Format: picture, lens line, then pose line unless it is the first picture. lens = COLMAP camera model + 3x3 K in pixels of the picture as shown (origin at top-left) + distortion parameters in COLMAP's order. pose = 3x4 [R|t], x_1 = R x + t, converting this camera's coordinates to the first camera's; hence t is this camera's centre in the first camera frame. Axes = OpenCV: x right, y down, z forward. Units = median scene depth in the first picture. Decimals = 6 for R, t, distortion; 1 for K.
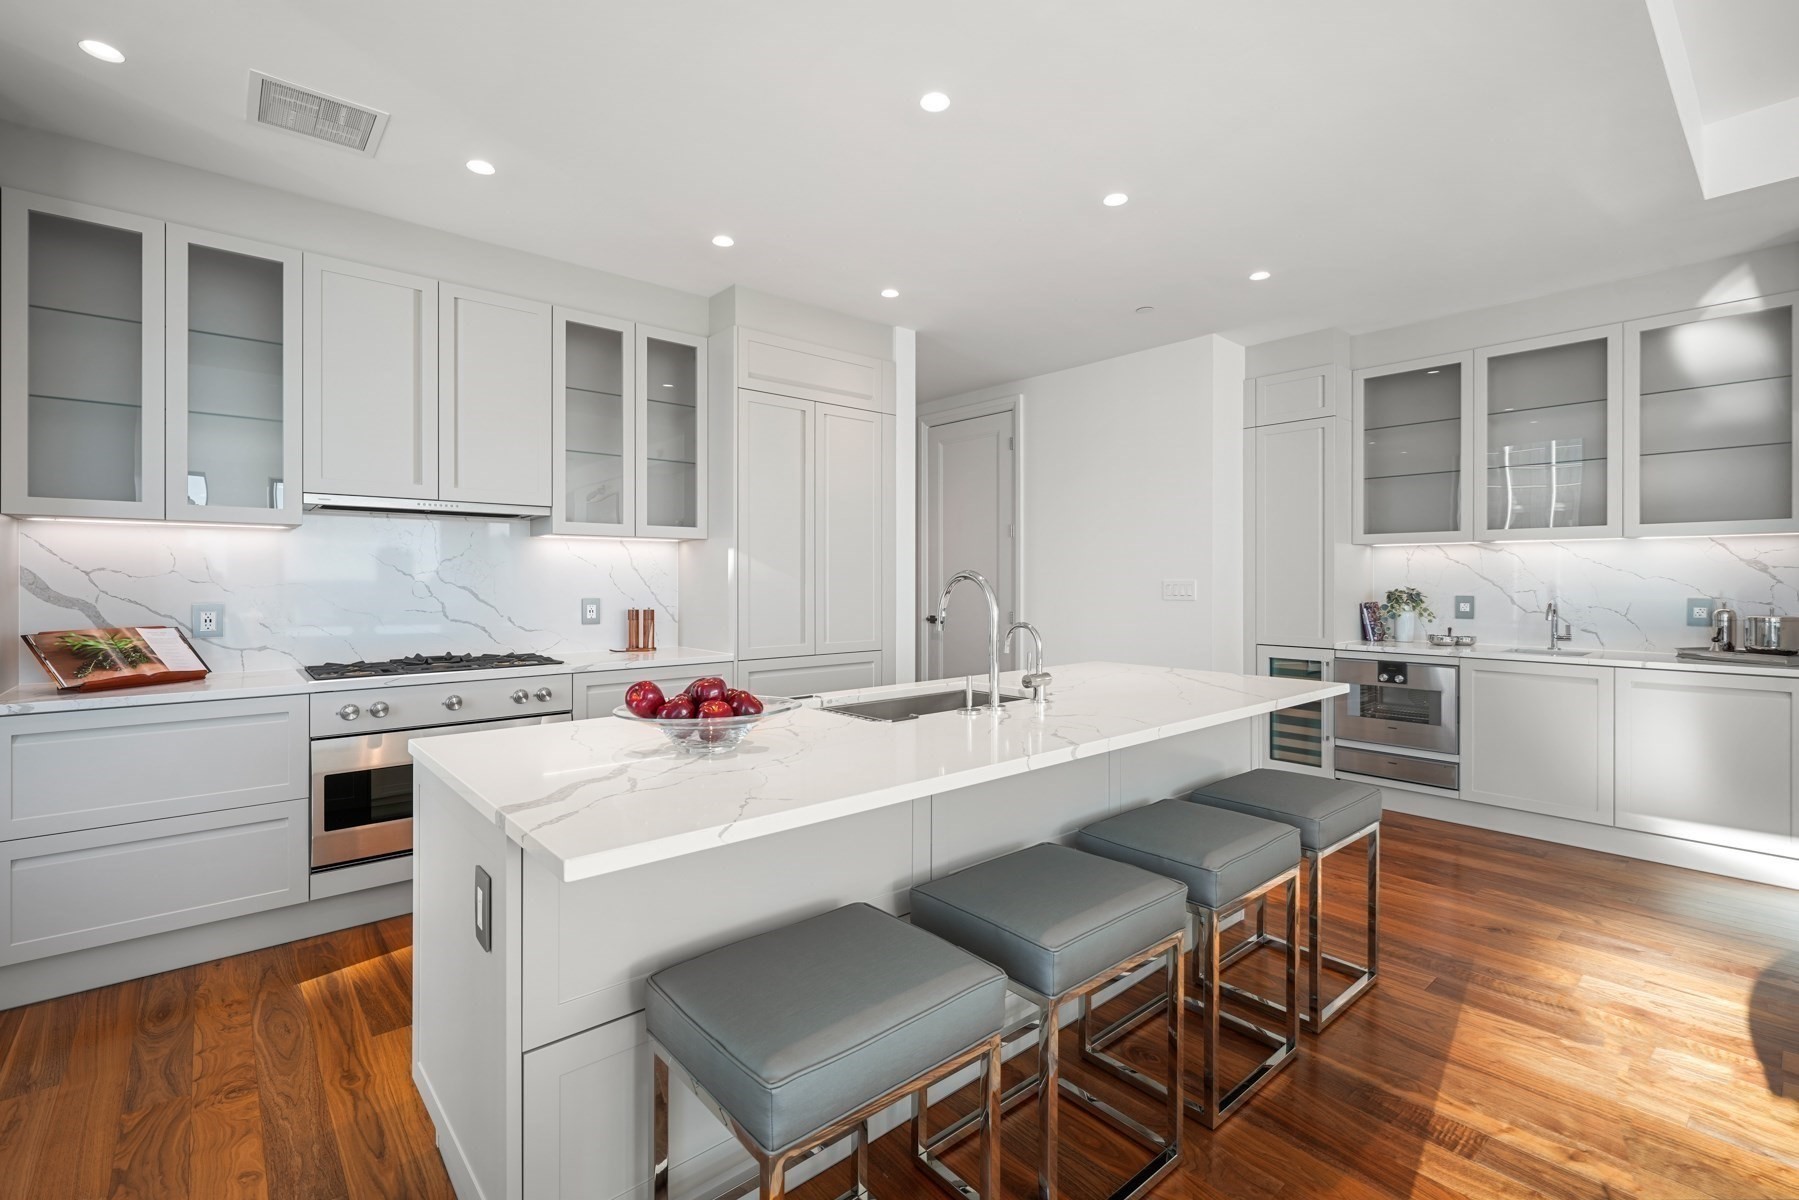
lens RADIAL K [[816.2, 0, 900.0], [0, 816.2, 582.8], [0, 0, 1]] dist [0.000127, -0.000097]
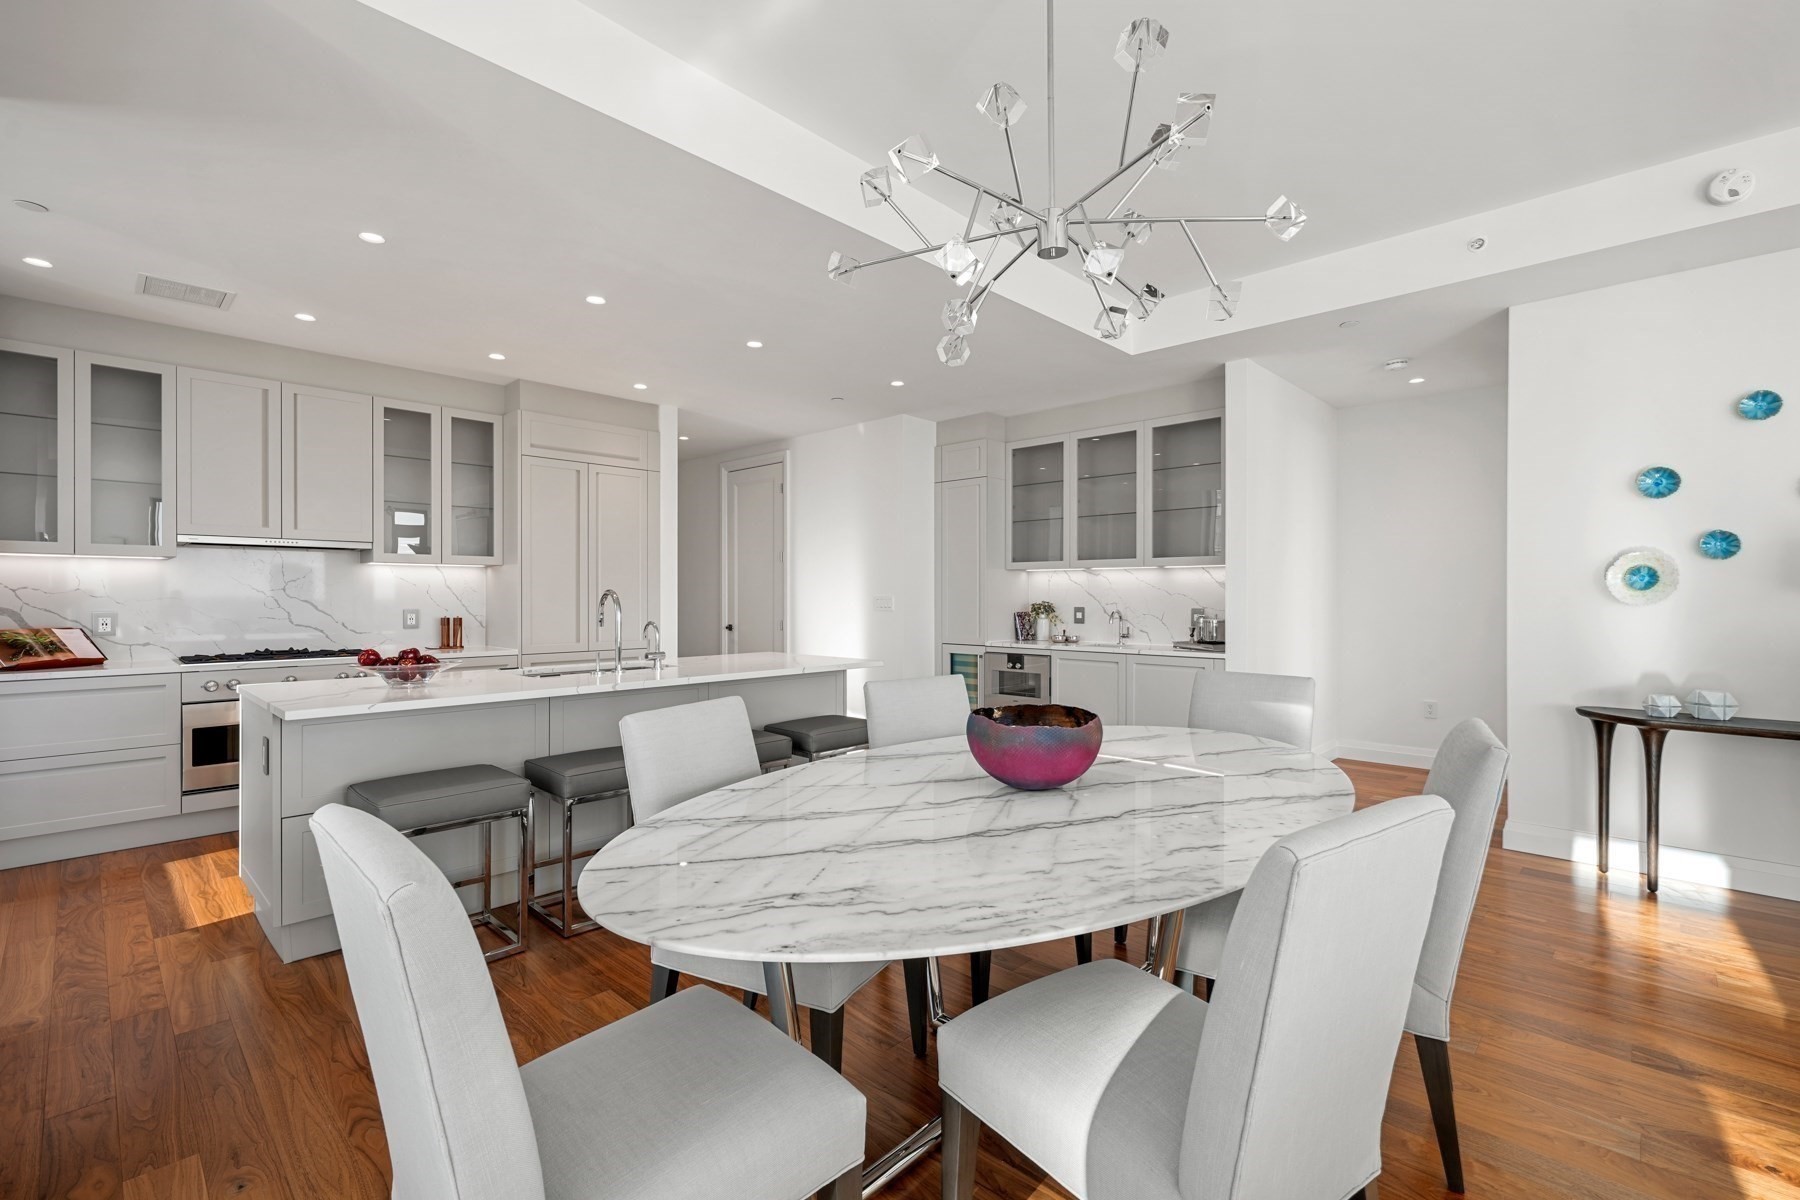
lens RADIAL K [[806.3, 0, 900.0], [0, 806.3, 600.0], [0, 0, 1]] dist [0.000197, 0.000220]
pose [[0.995806, -0.000207, 0.091485, 0.327932], [0.000070, 0.999999, 0.001493, 0.002138], [-0.091485, -0.001480, 0.995805, -0.427912]]
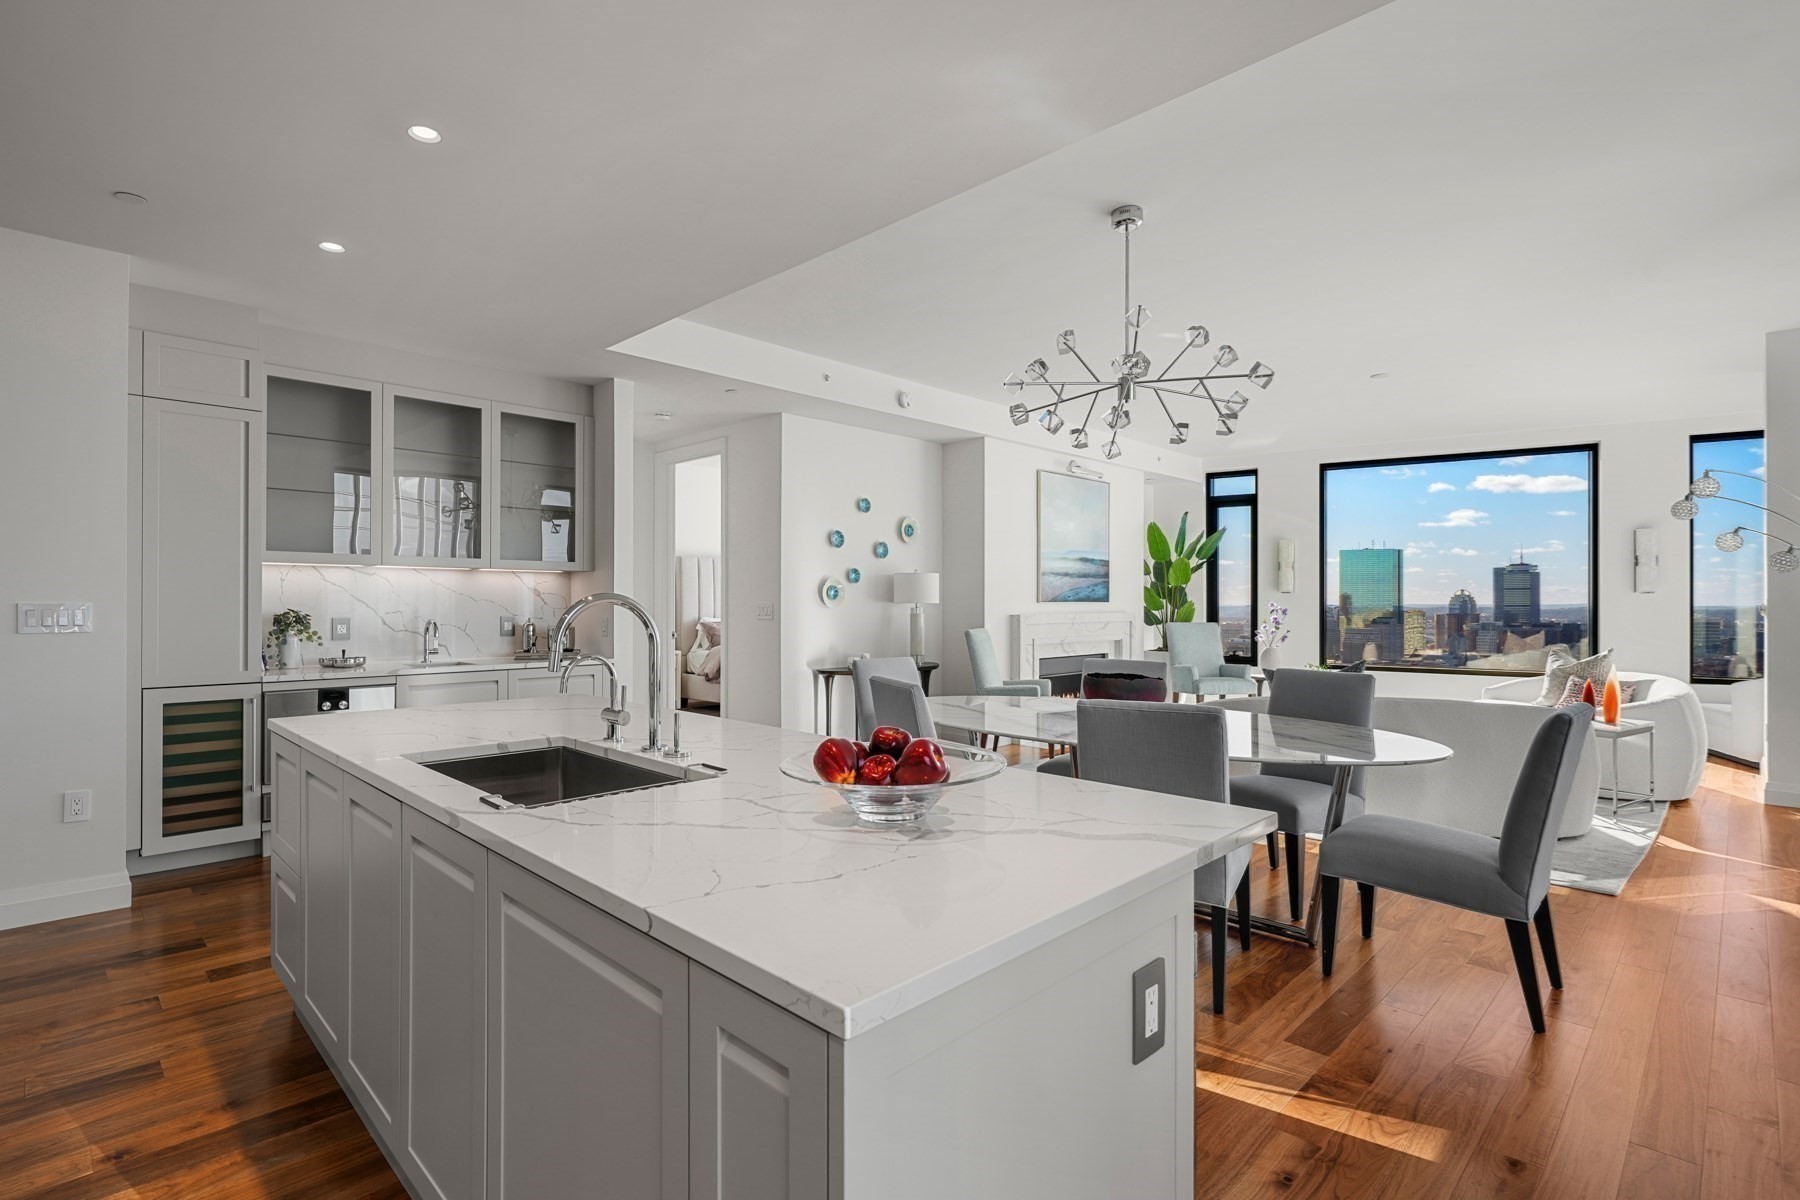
lens RADIAL K [[831.2, 0, 900.0], [0, 831.2, 600.0], [0, 0, 1]] dist [-0.000704, -0.000110]
pose [[-0.075151, 0.000652, 0.997172, -0.484711], [0.000404, 1.000000, -0.000624, -0.006517], [-0.997172, 0.000356, -0.075152, 0.484442]]
